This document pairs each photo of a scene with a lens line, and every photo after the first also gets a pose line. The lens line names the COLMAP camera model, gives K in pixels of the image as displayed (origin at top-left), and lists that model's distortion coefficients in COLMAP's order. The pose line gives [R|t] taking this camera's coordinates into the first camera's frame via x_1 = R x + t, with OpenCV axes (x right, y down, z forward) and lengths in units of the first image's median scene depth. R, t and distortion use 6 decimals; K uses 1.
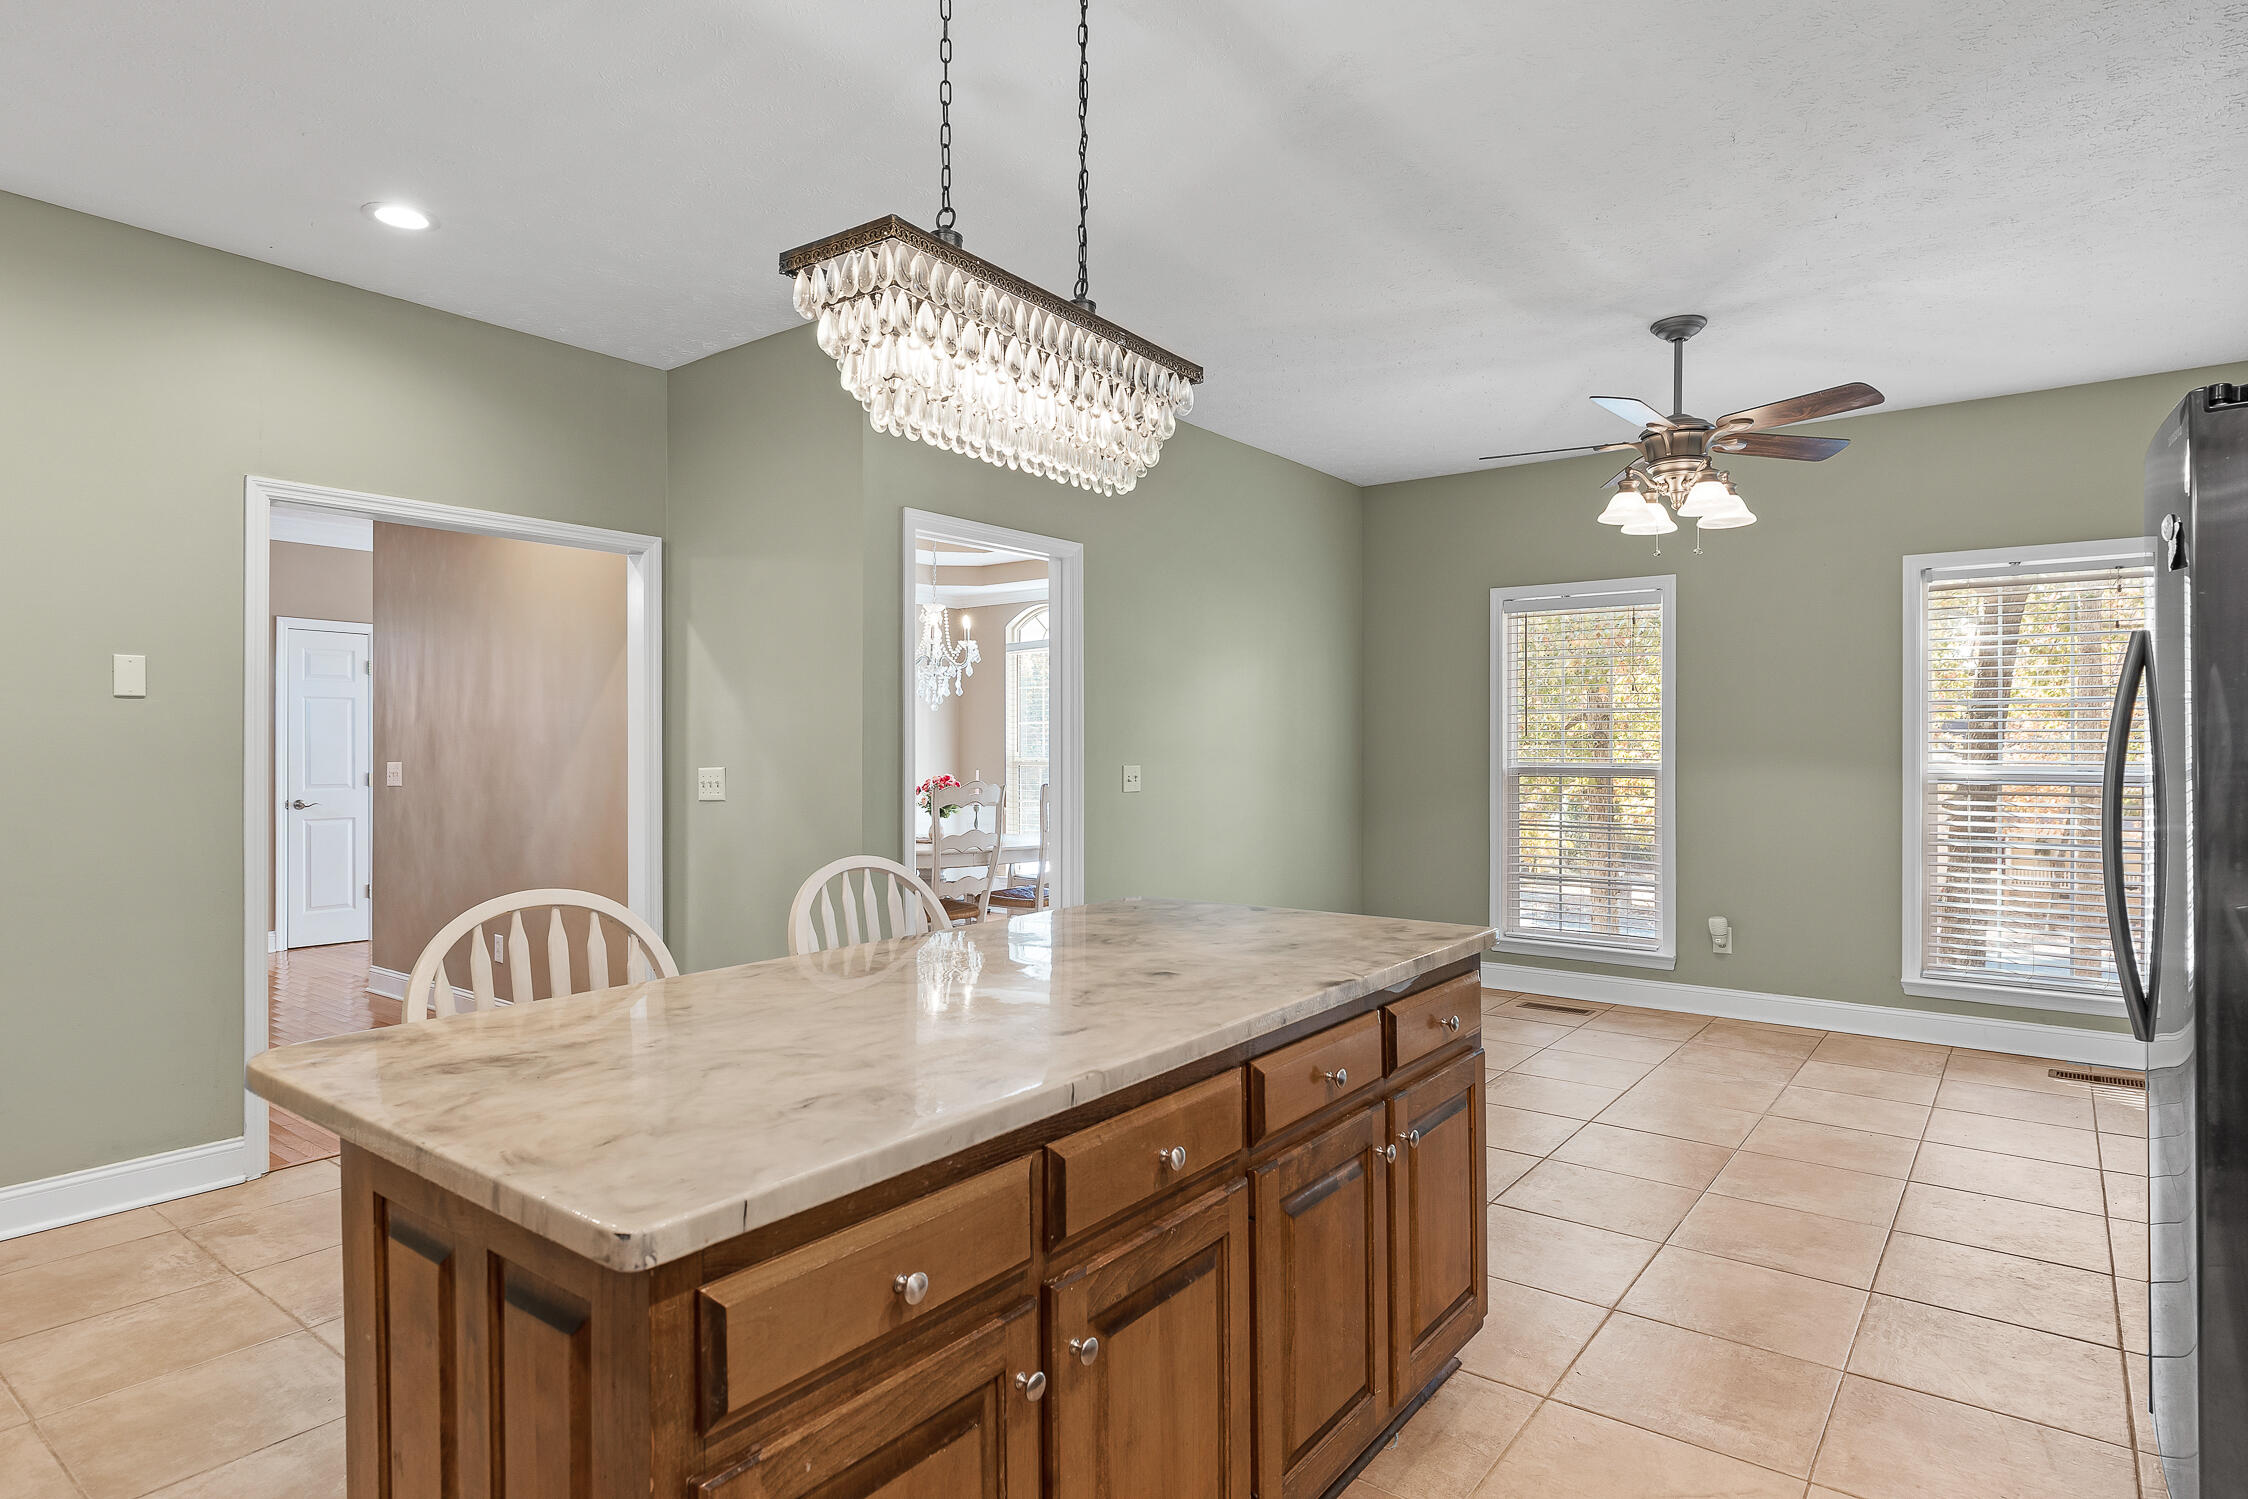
lens RADIAL K [[1213.4, 0, 1137.8], [0, 1213.4, 754.7], [0, 0, 1]] dist [-0.004342, -0.000161]
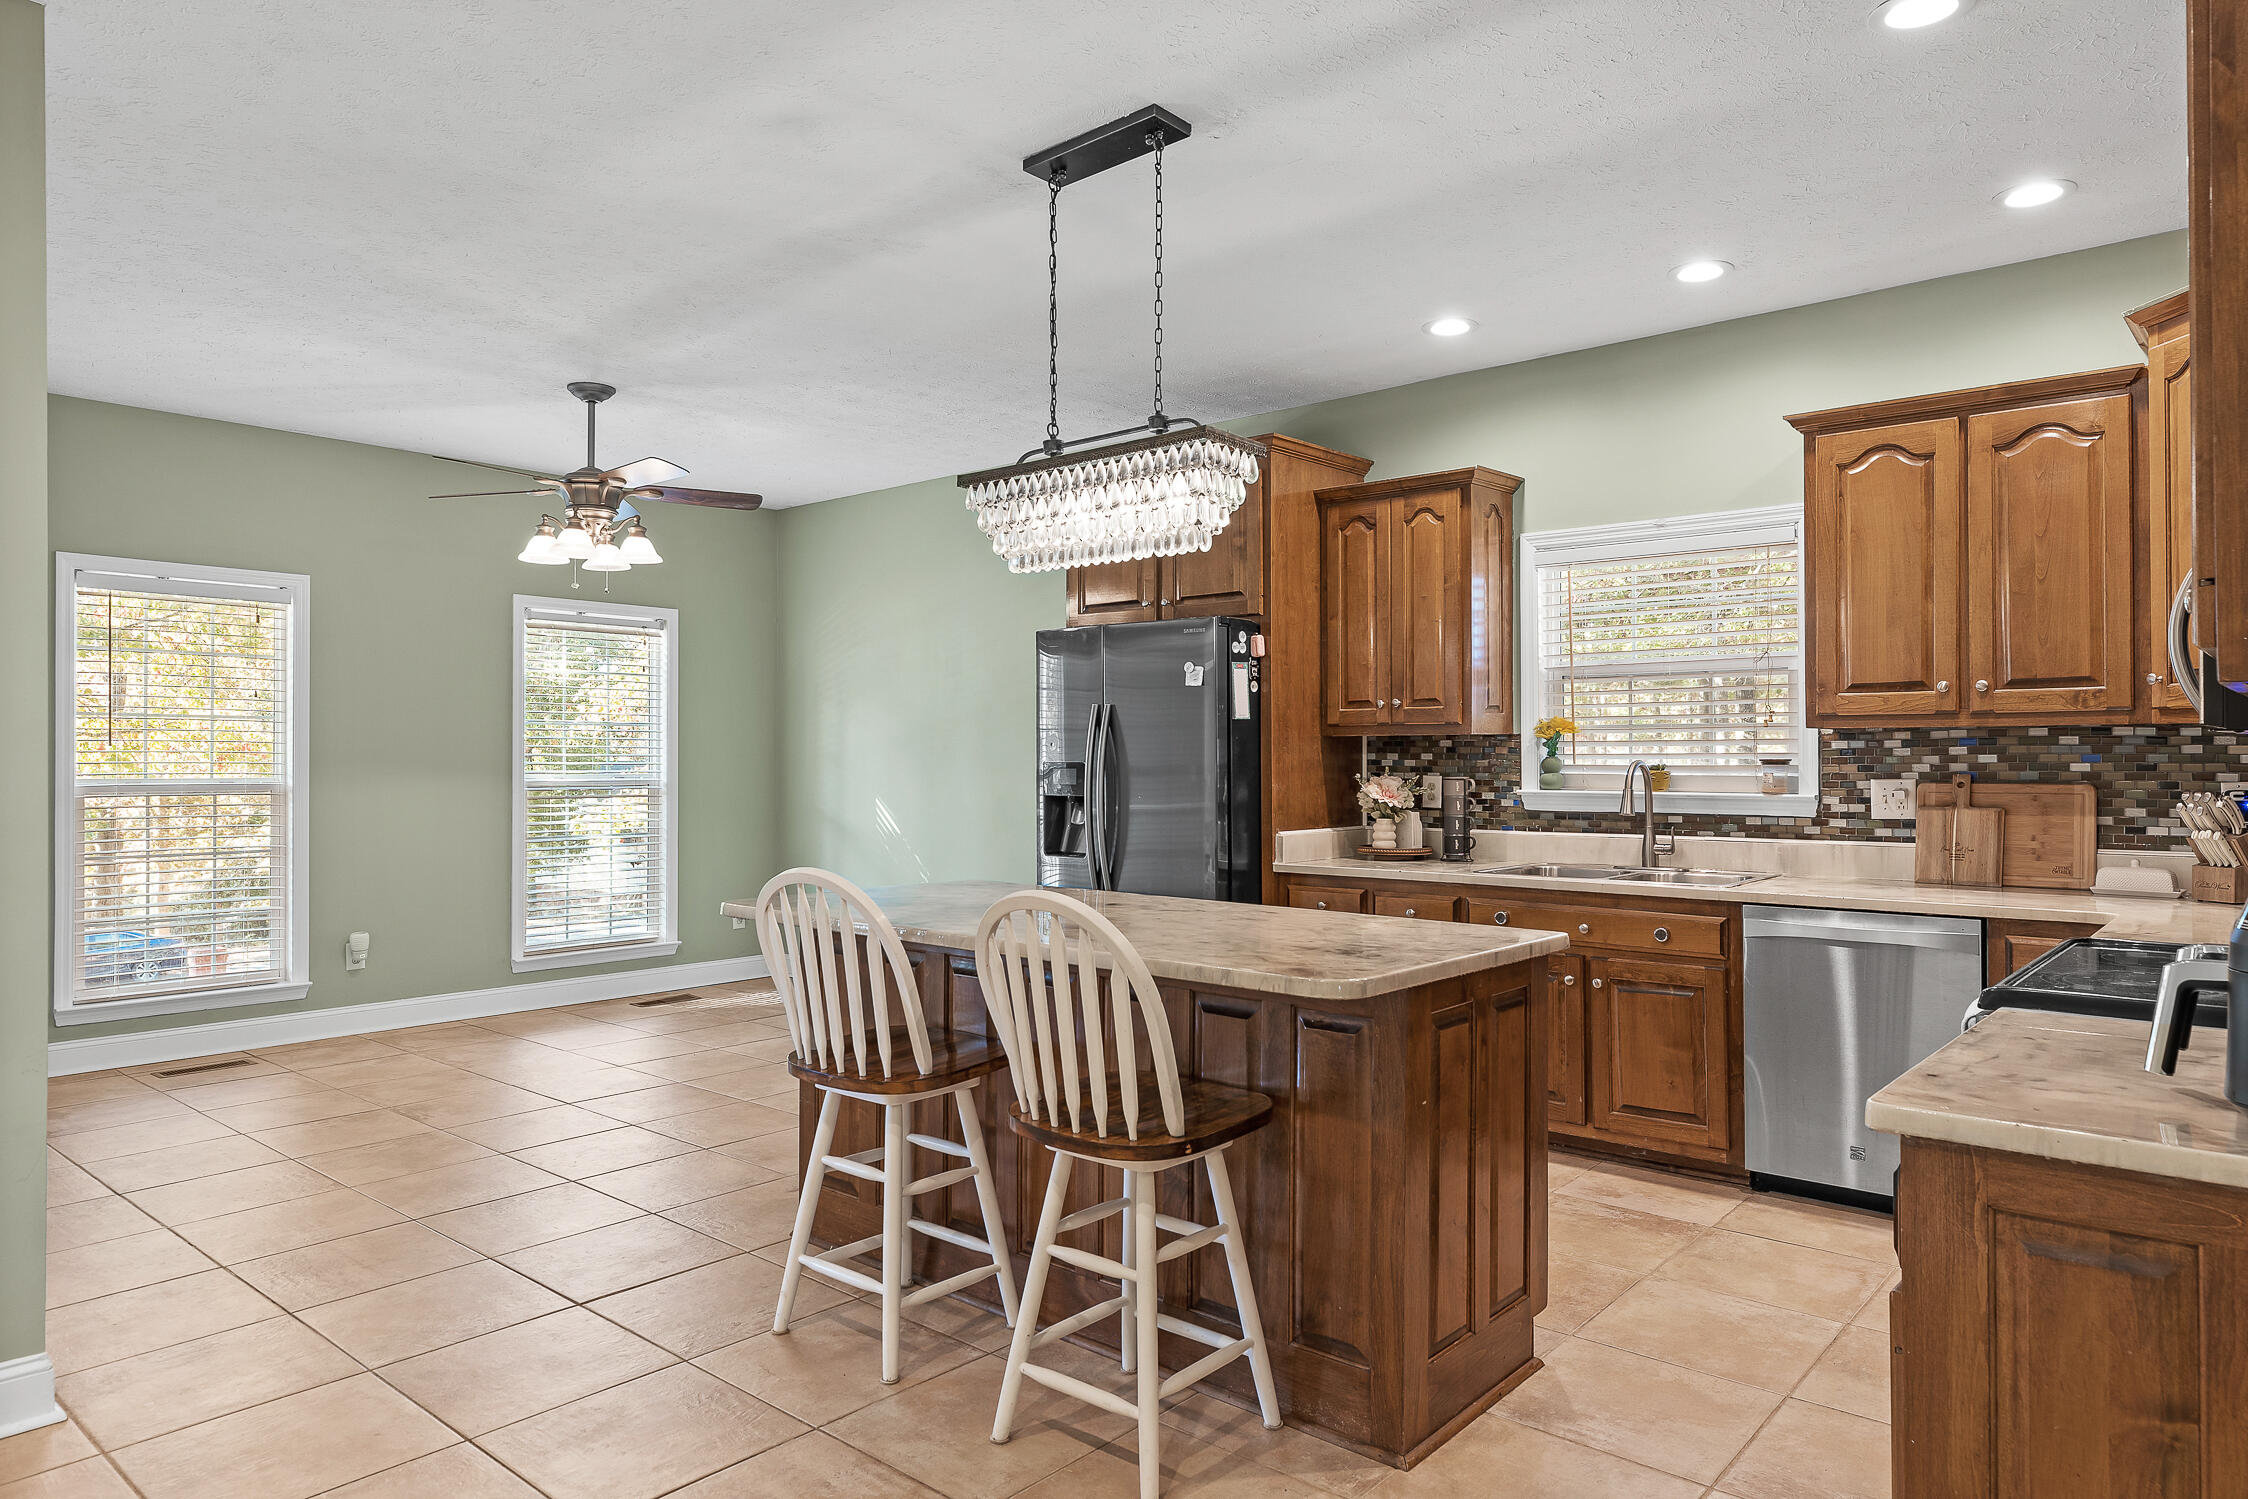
lens RADIAL K [[1373.4, 0, 1109.7], [0, 1373.4, 751.5], [0, 0, 1]] dist [0.025469, -0.002747]
pose [[0.074771, 0.005224, 0.997187, -0.641938], [0.006983, 0.999959, -0.005762, -0.002085], [-0.997176, 0.007394, 0.074731, 0.332550]]
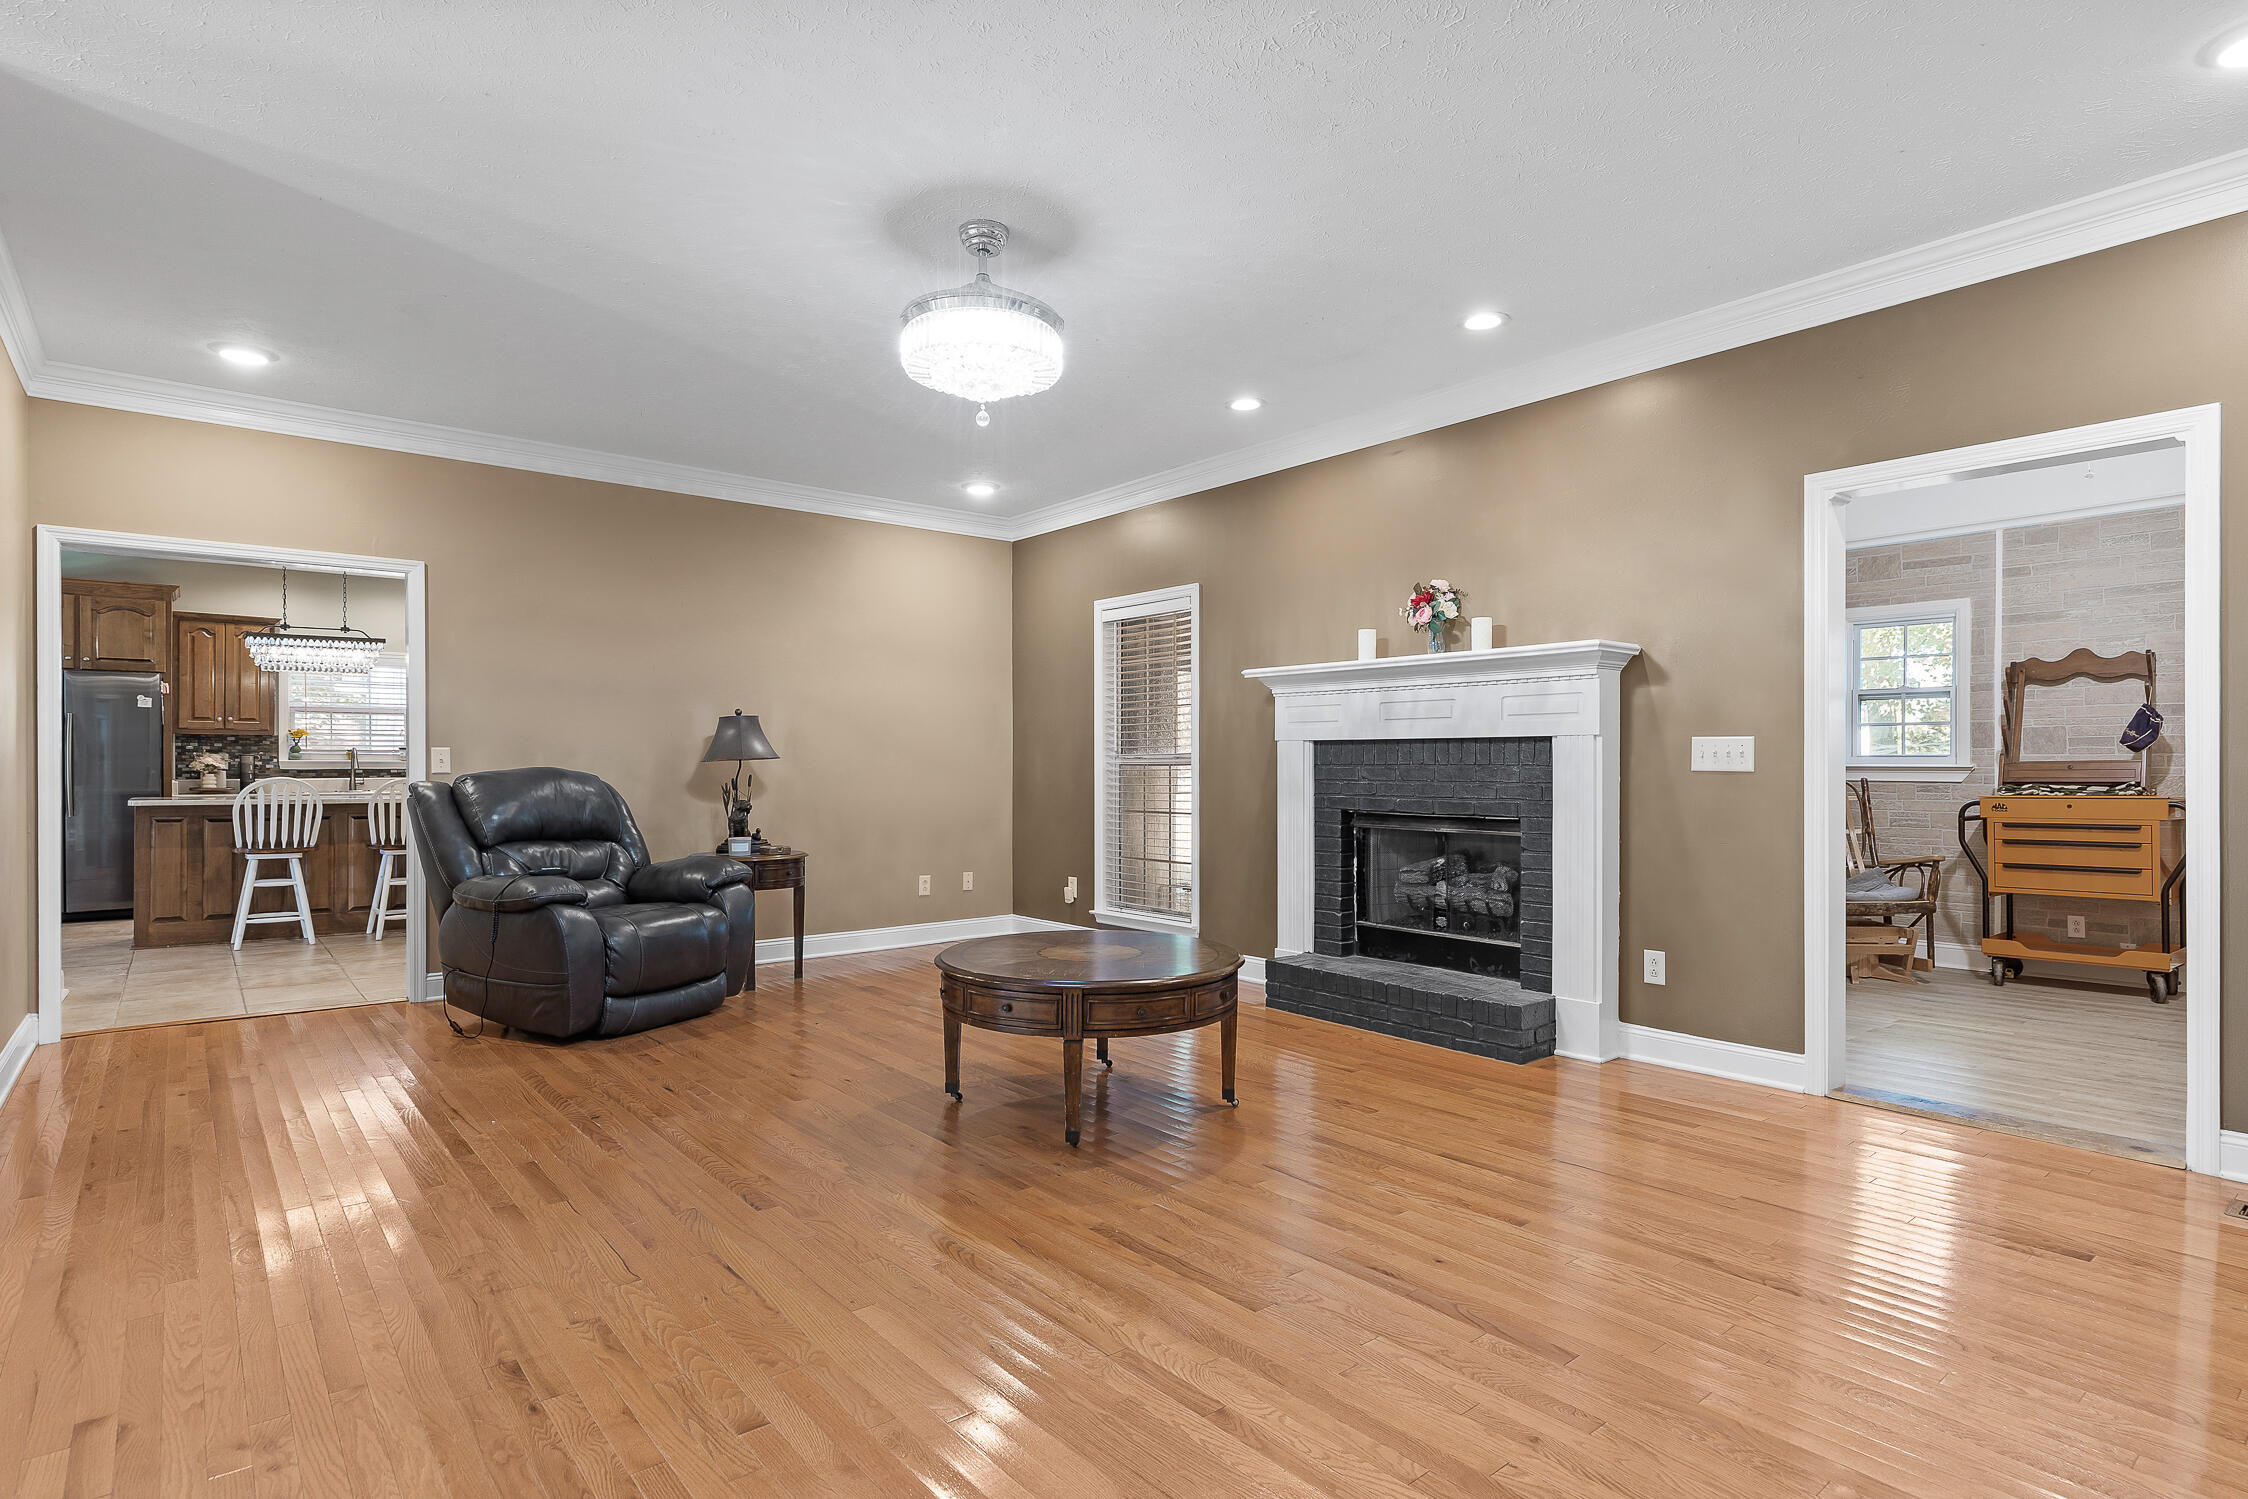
lens RADIAL K [[1145.0, 0, 1124.0], [0, 1145.0, 765.2], [0, 0, 1]] dist [-0.002486, -0.000718]
pose [[-0.969684, -0.003327, 0.244338, -1.383848], [-0.001040, 0.999954, 0.009487, 0.010671], [-0.244358, 0.008946, -0.969644, 1.530935]]
